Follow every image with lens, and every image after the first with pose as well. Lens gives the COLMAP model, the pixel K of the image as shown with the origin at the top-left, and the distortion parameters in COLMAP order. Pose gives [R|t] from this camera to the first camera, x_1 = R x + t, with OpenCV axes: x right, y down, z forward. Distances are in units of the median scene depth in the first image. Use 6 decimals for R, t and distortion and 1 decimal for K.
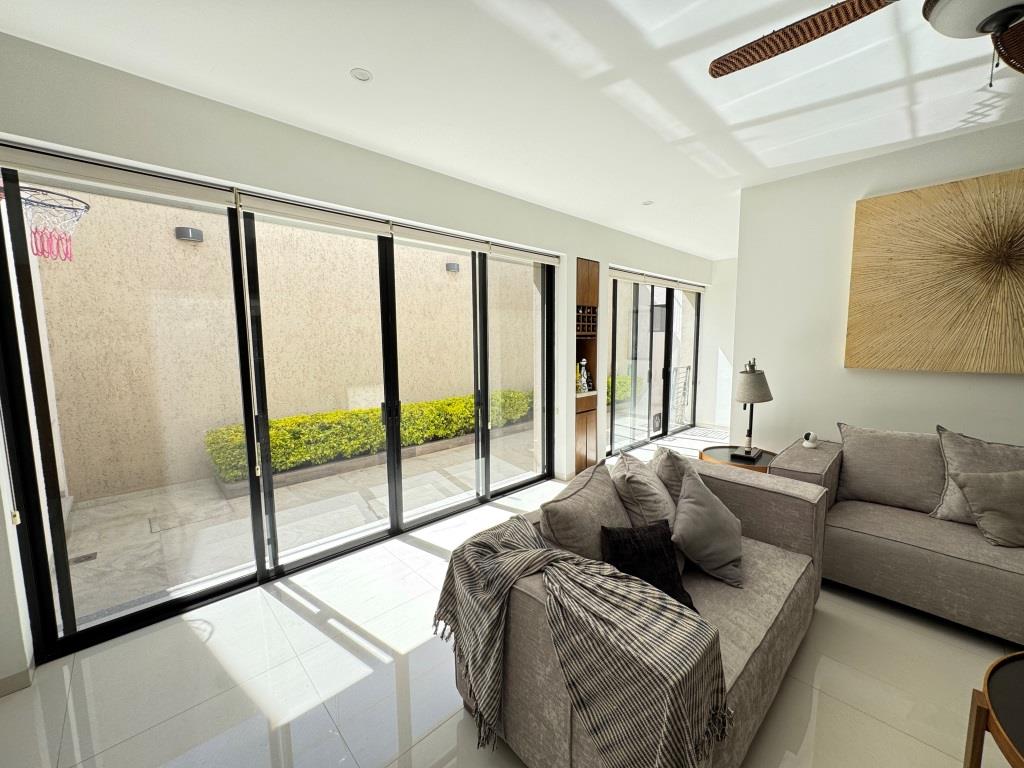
lens RADIAL K [[407.5, 0, 510.6], [0, 407.5, 383.4], [0, 0, 1]] dist [-0.001896, 0.000590]
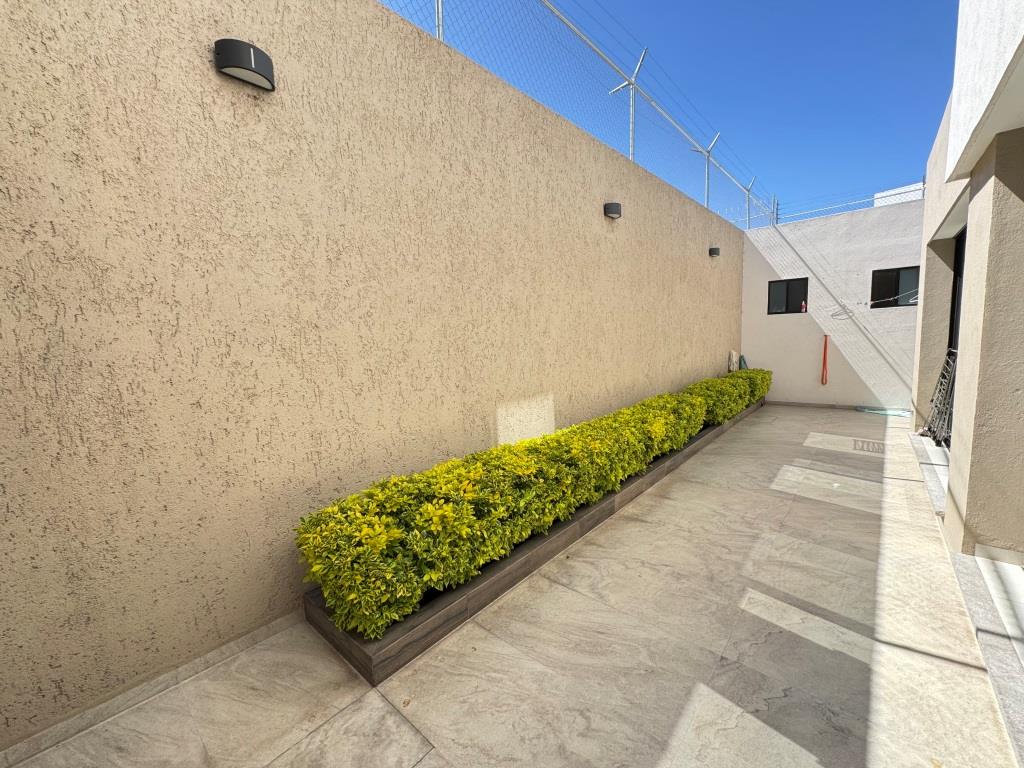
lens RADIAL K [[407.5, 0, 511.3], [0, 407.5, 383.6], [0, 0, 1]] dist [-0.001896, 0.000590]
pose [[0.995146, -0.037302, 0.091061, -0.530457], [0.037251, 0.999303, 0.002257, -0.020751], [-0.091082, 0.001146, 0.995843, 0.516824]]
